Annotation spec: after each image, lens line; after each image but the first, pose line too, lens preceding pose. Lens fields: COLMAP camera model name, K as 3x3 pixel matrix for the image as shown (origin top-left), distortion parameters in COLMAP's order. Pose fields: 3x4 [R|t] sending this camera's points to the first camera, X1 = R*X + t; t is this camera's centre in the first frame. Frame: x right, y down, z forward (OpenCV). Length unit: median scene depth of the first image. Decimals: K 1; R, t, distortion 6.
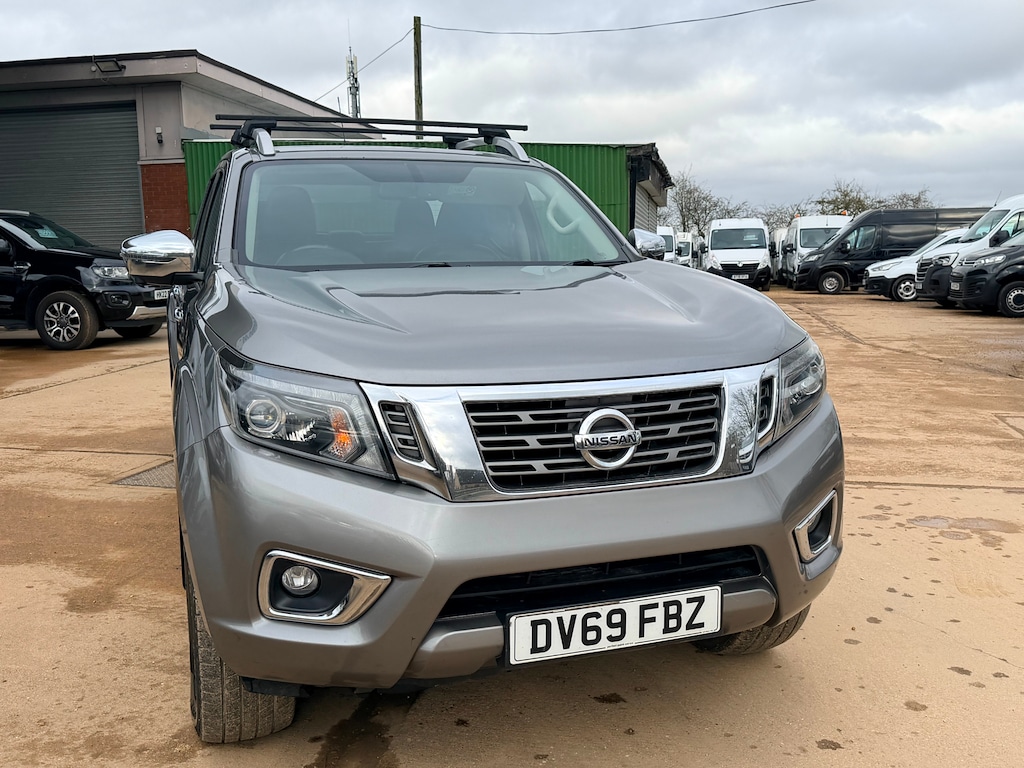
lens RADIAL K [[970.0, 0, 512.9], [0, 970.0, 380.0], [0, 0, 1]] dist [0.159987, -0.309413]
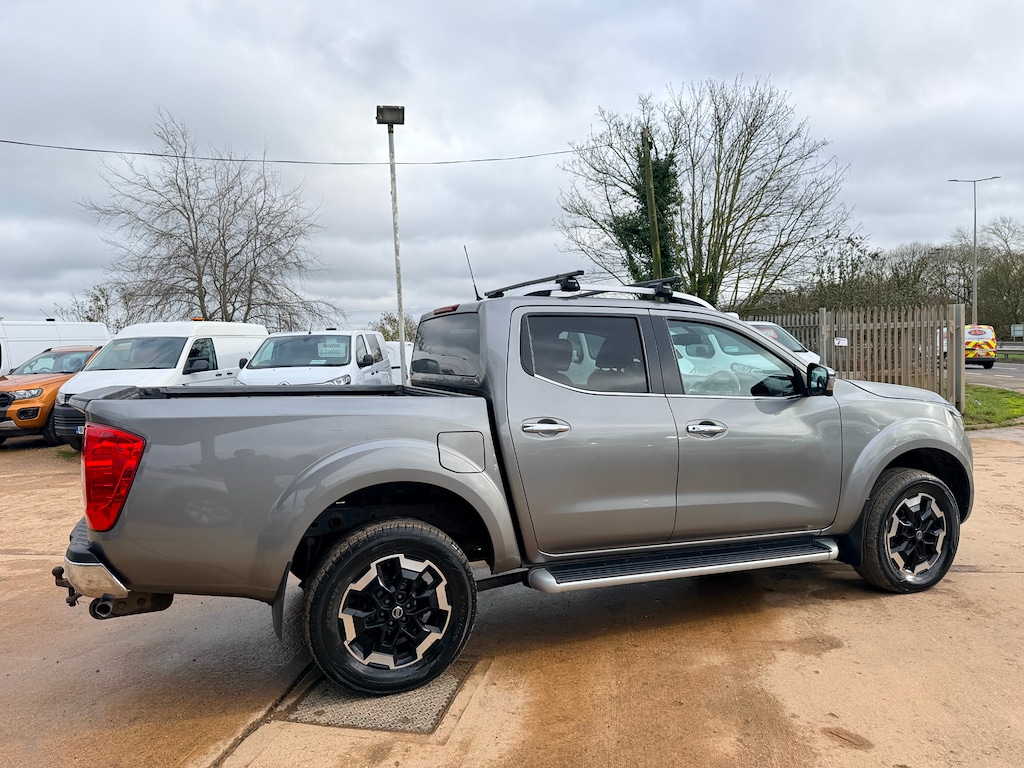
lens RADIAL K [[718.8, 0, 507.8], [0, 718.8, 384.7], [0, 0, 1]] dist [0.067274, -0.090444]
pose [[-0.047421, -0.032983, 0.998330, -2.221454], [0.158409, 0.986558, 0.040119, -0.355893], [-0.986234, 0.160047, -0.041559, 2.282350]]
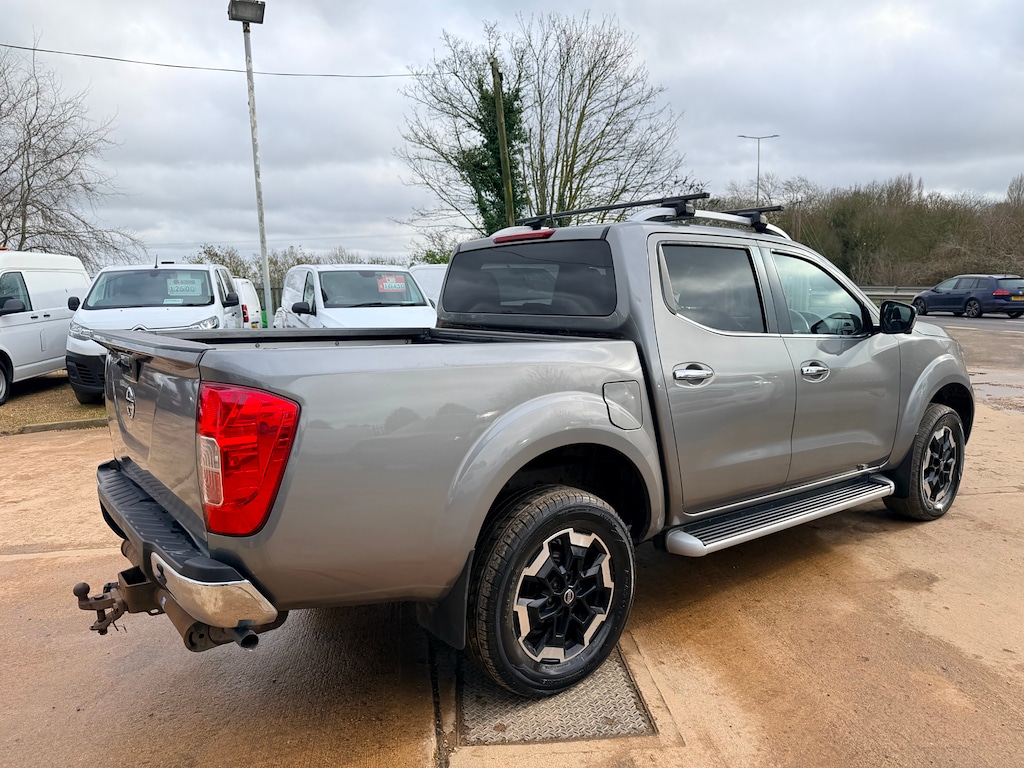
lens RADIAL K [[724.1, 0, 512.2], [0, 724.1, 383.5], [0, 0, 1]] dist [0.066714, -0.093662]
pose [[-0.320823, -0.104614, 0.941344, -1.883483], [0.149368, 0.975856, 0.159356, -0.438787], [-0.935287, 0.191731, -0.297451, 2.868023]]
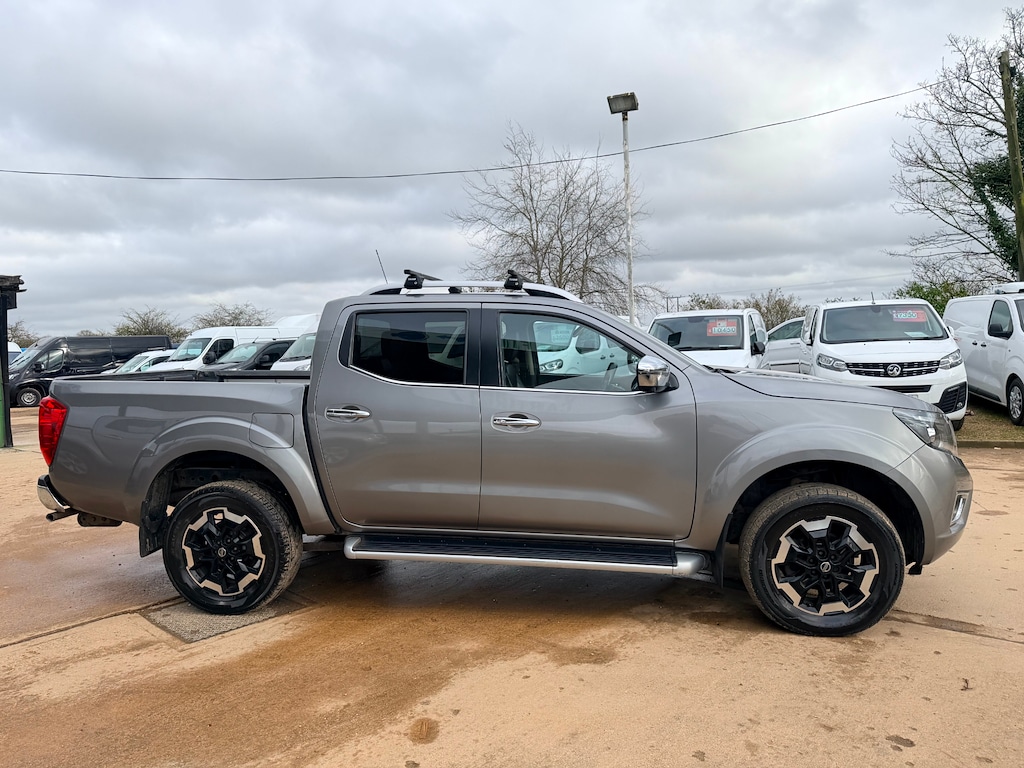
lens RADIAL K [[712.0, 0, 509.7], [0, 712.0, 390.7], [0, 0, 1]] dist [0.045428, -0.055756]
pose [[0.476215, -0.061597, 0.877169, -2.020181], [0.145682, 0.989285, -0.009620, -0.175672], [-0.867177, 0.132369, 0.480085, 1.008987]]
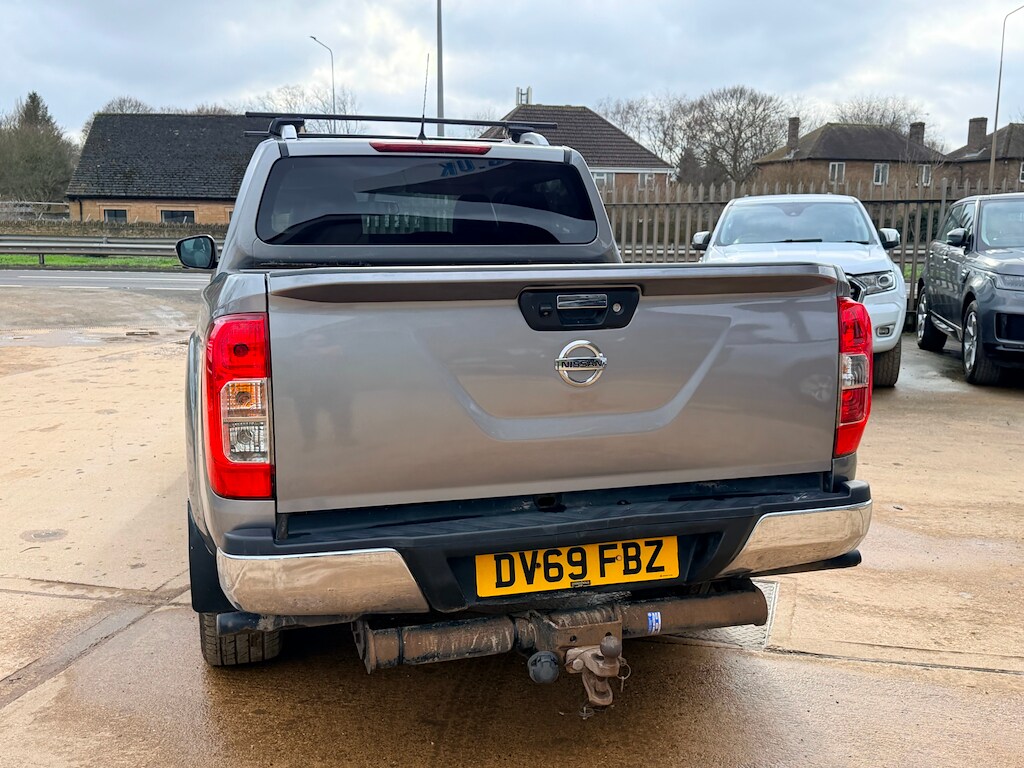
lens RADIAL K [[995.9, 0, 516.9], [0, 995.9, 386.8], [0, 0, 1]] dist [0.173705, -0.353639]
pose [[-0.998414, 0.005225, 0.056060, -0.648846], [0.021181, 0.957394, 0.288006, -0.597190], [-0.052167, 0.288737, -0.955986, 4.085000]]
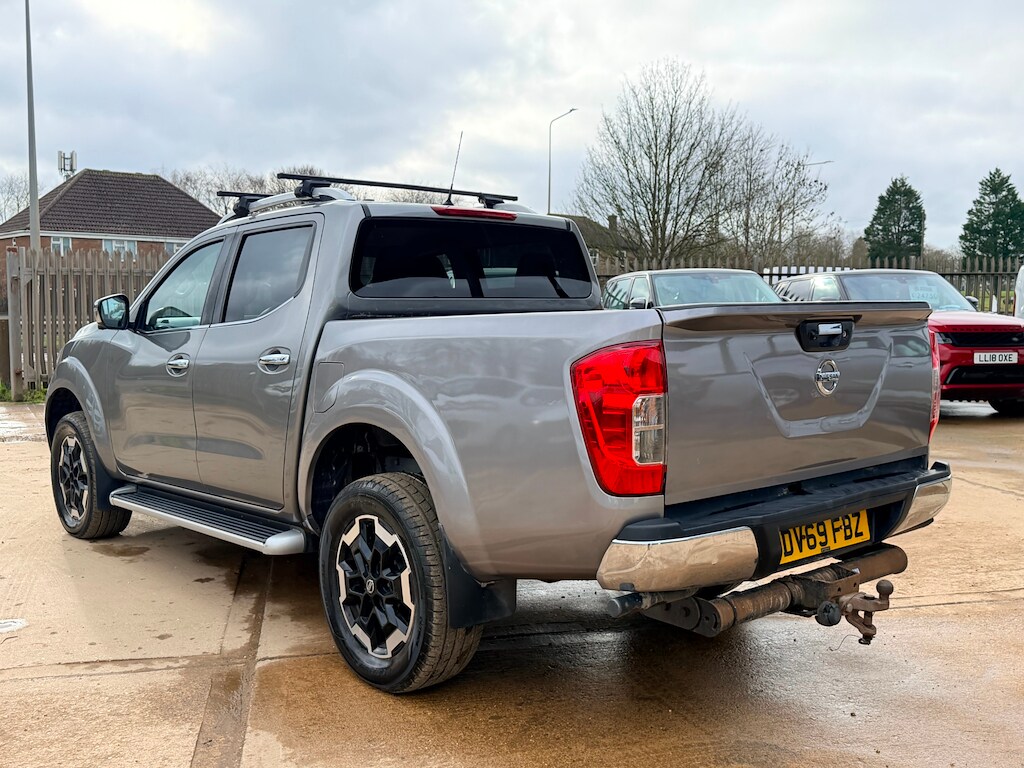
lens RADIAL K [[995.9, 0, 516.9], [0, 995.9, 386.8], [0, 0, 1]] dist [0.173705, -0.353639]
pose [[-0.928928, 0.045780, -0.367420, 0.238513], [-0.036447, 0.976202, 0.213779, -0.584516], [0.368463, 0.211977, -0.905153, 4.170783]]
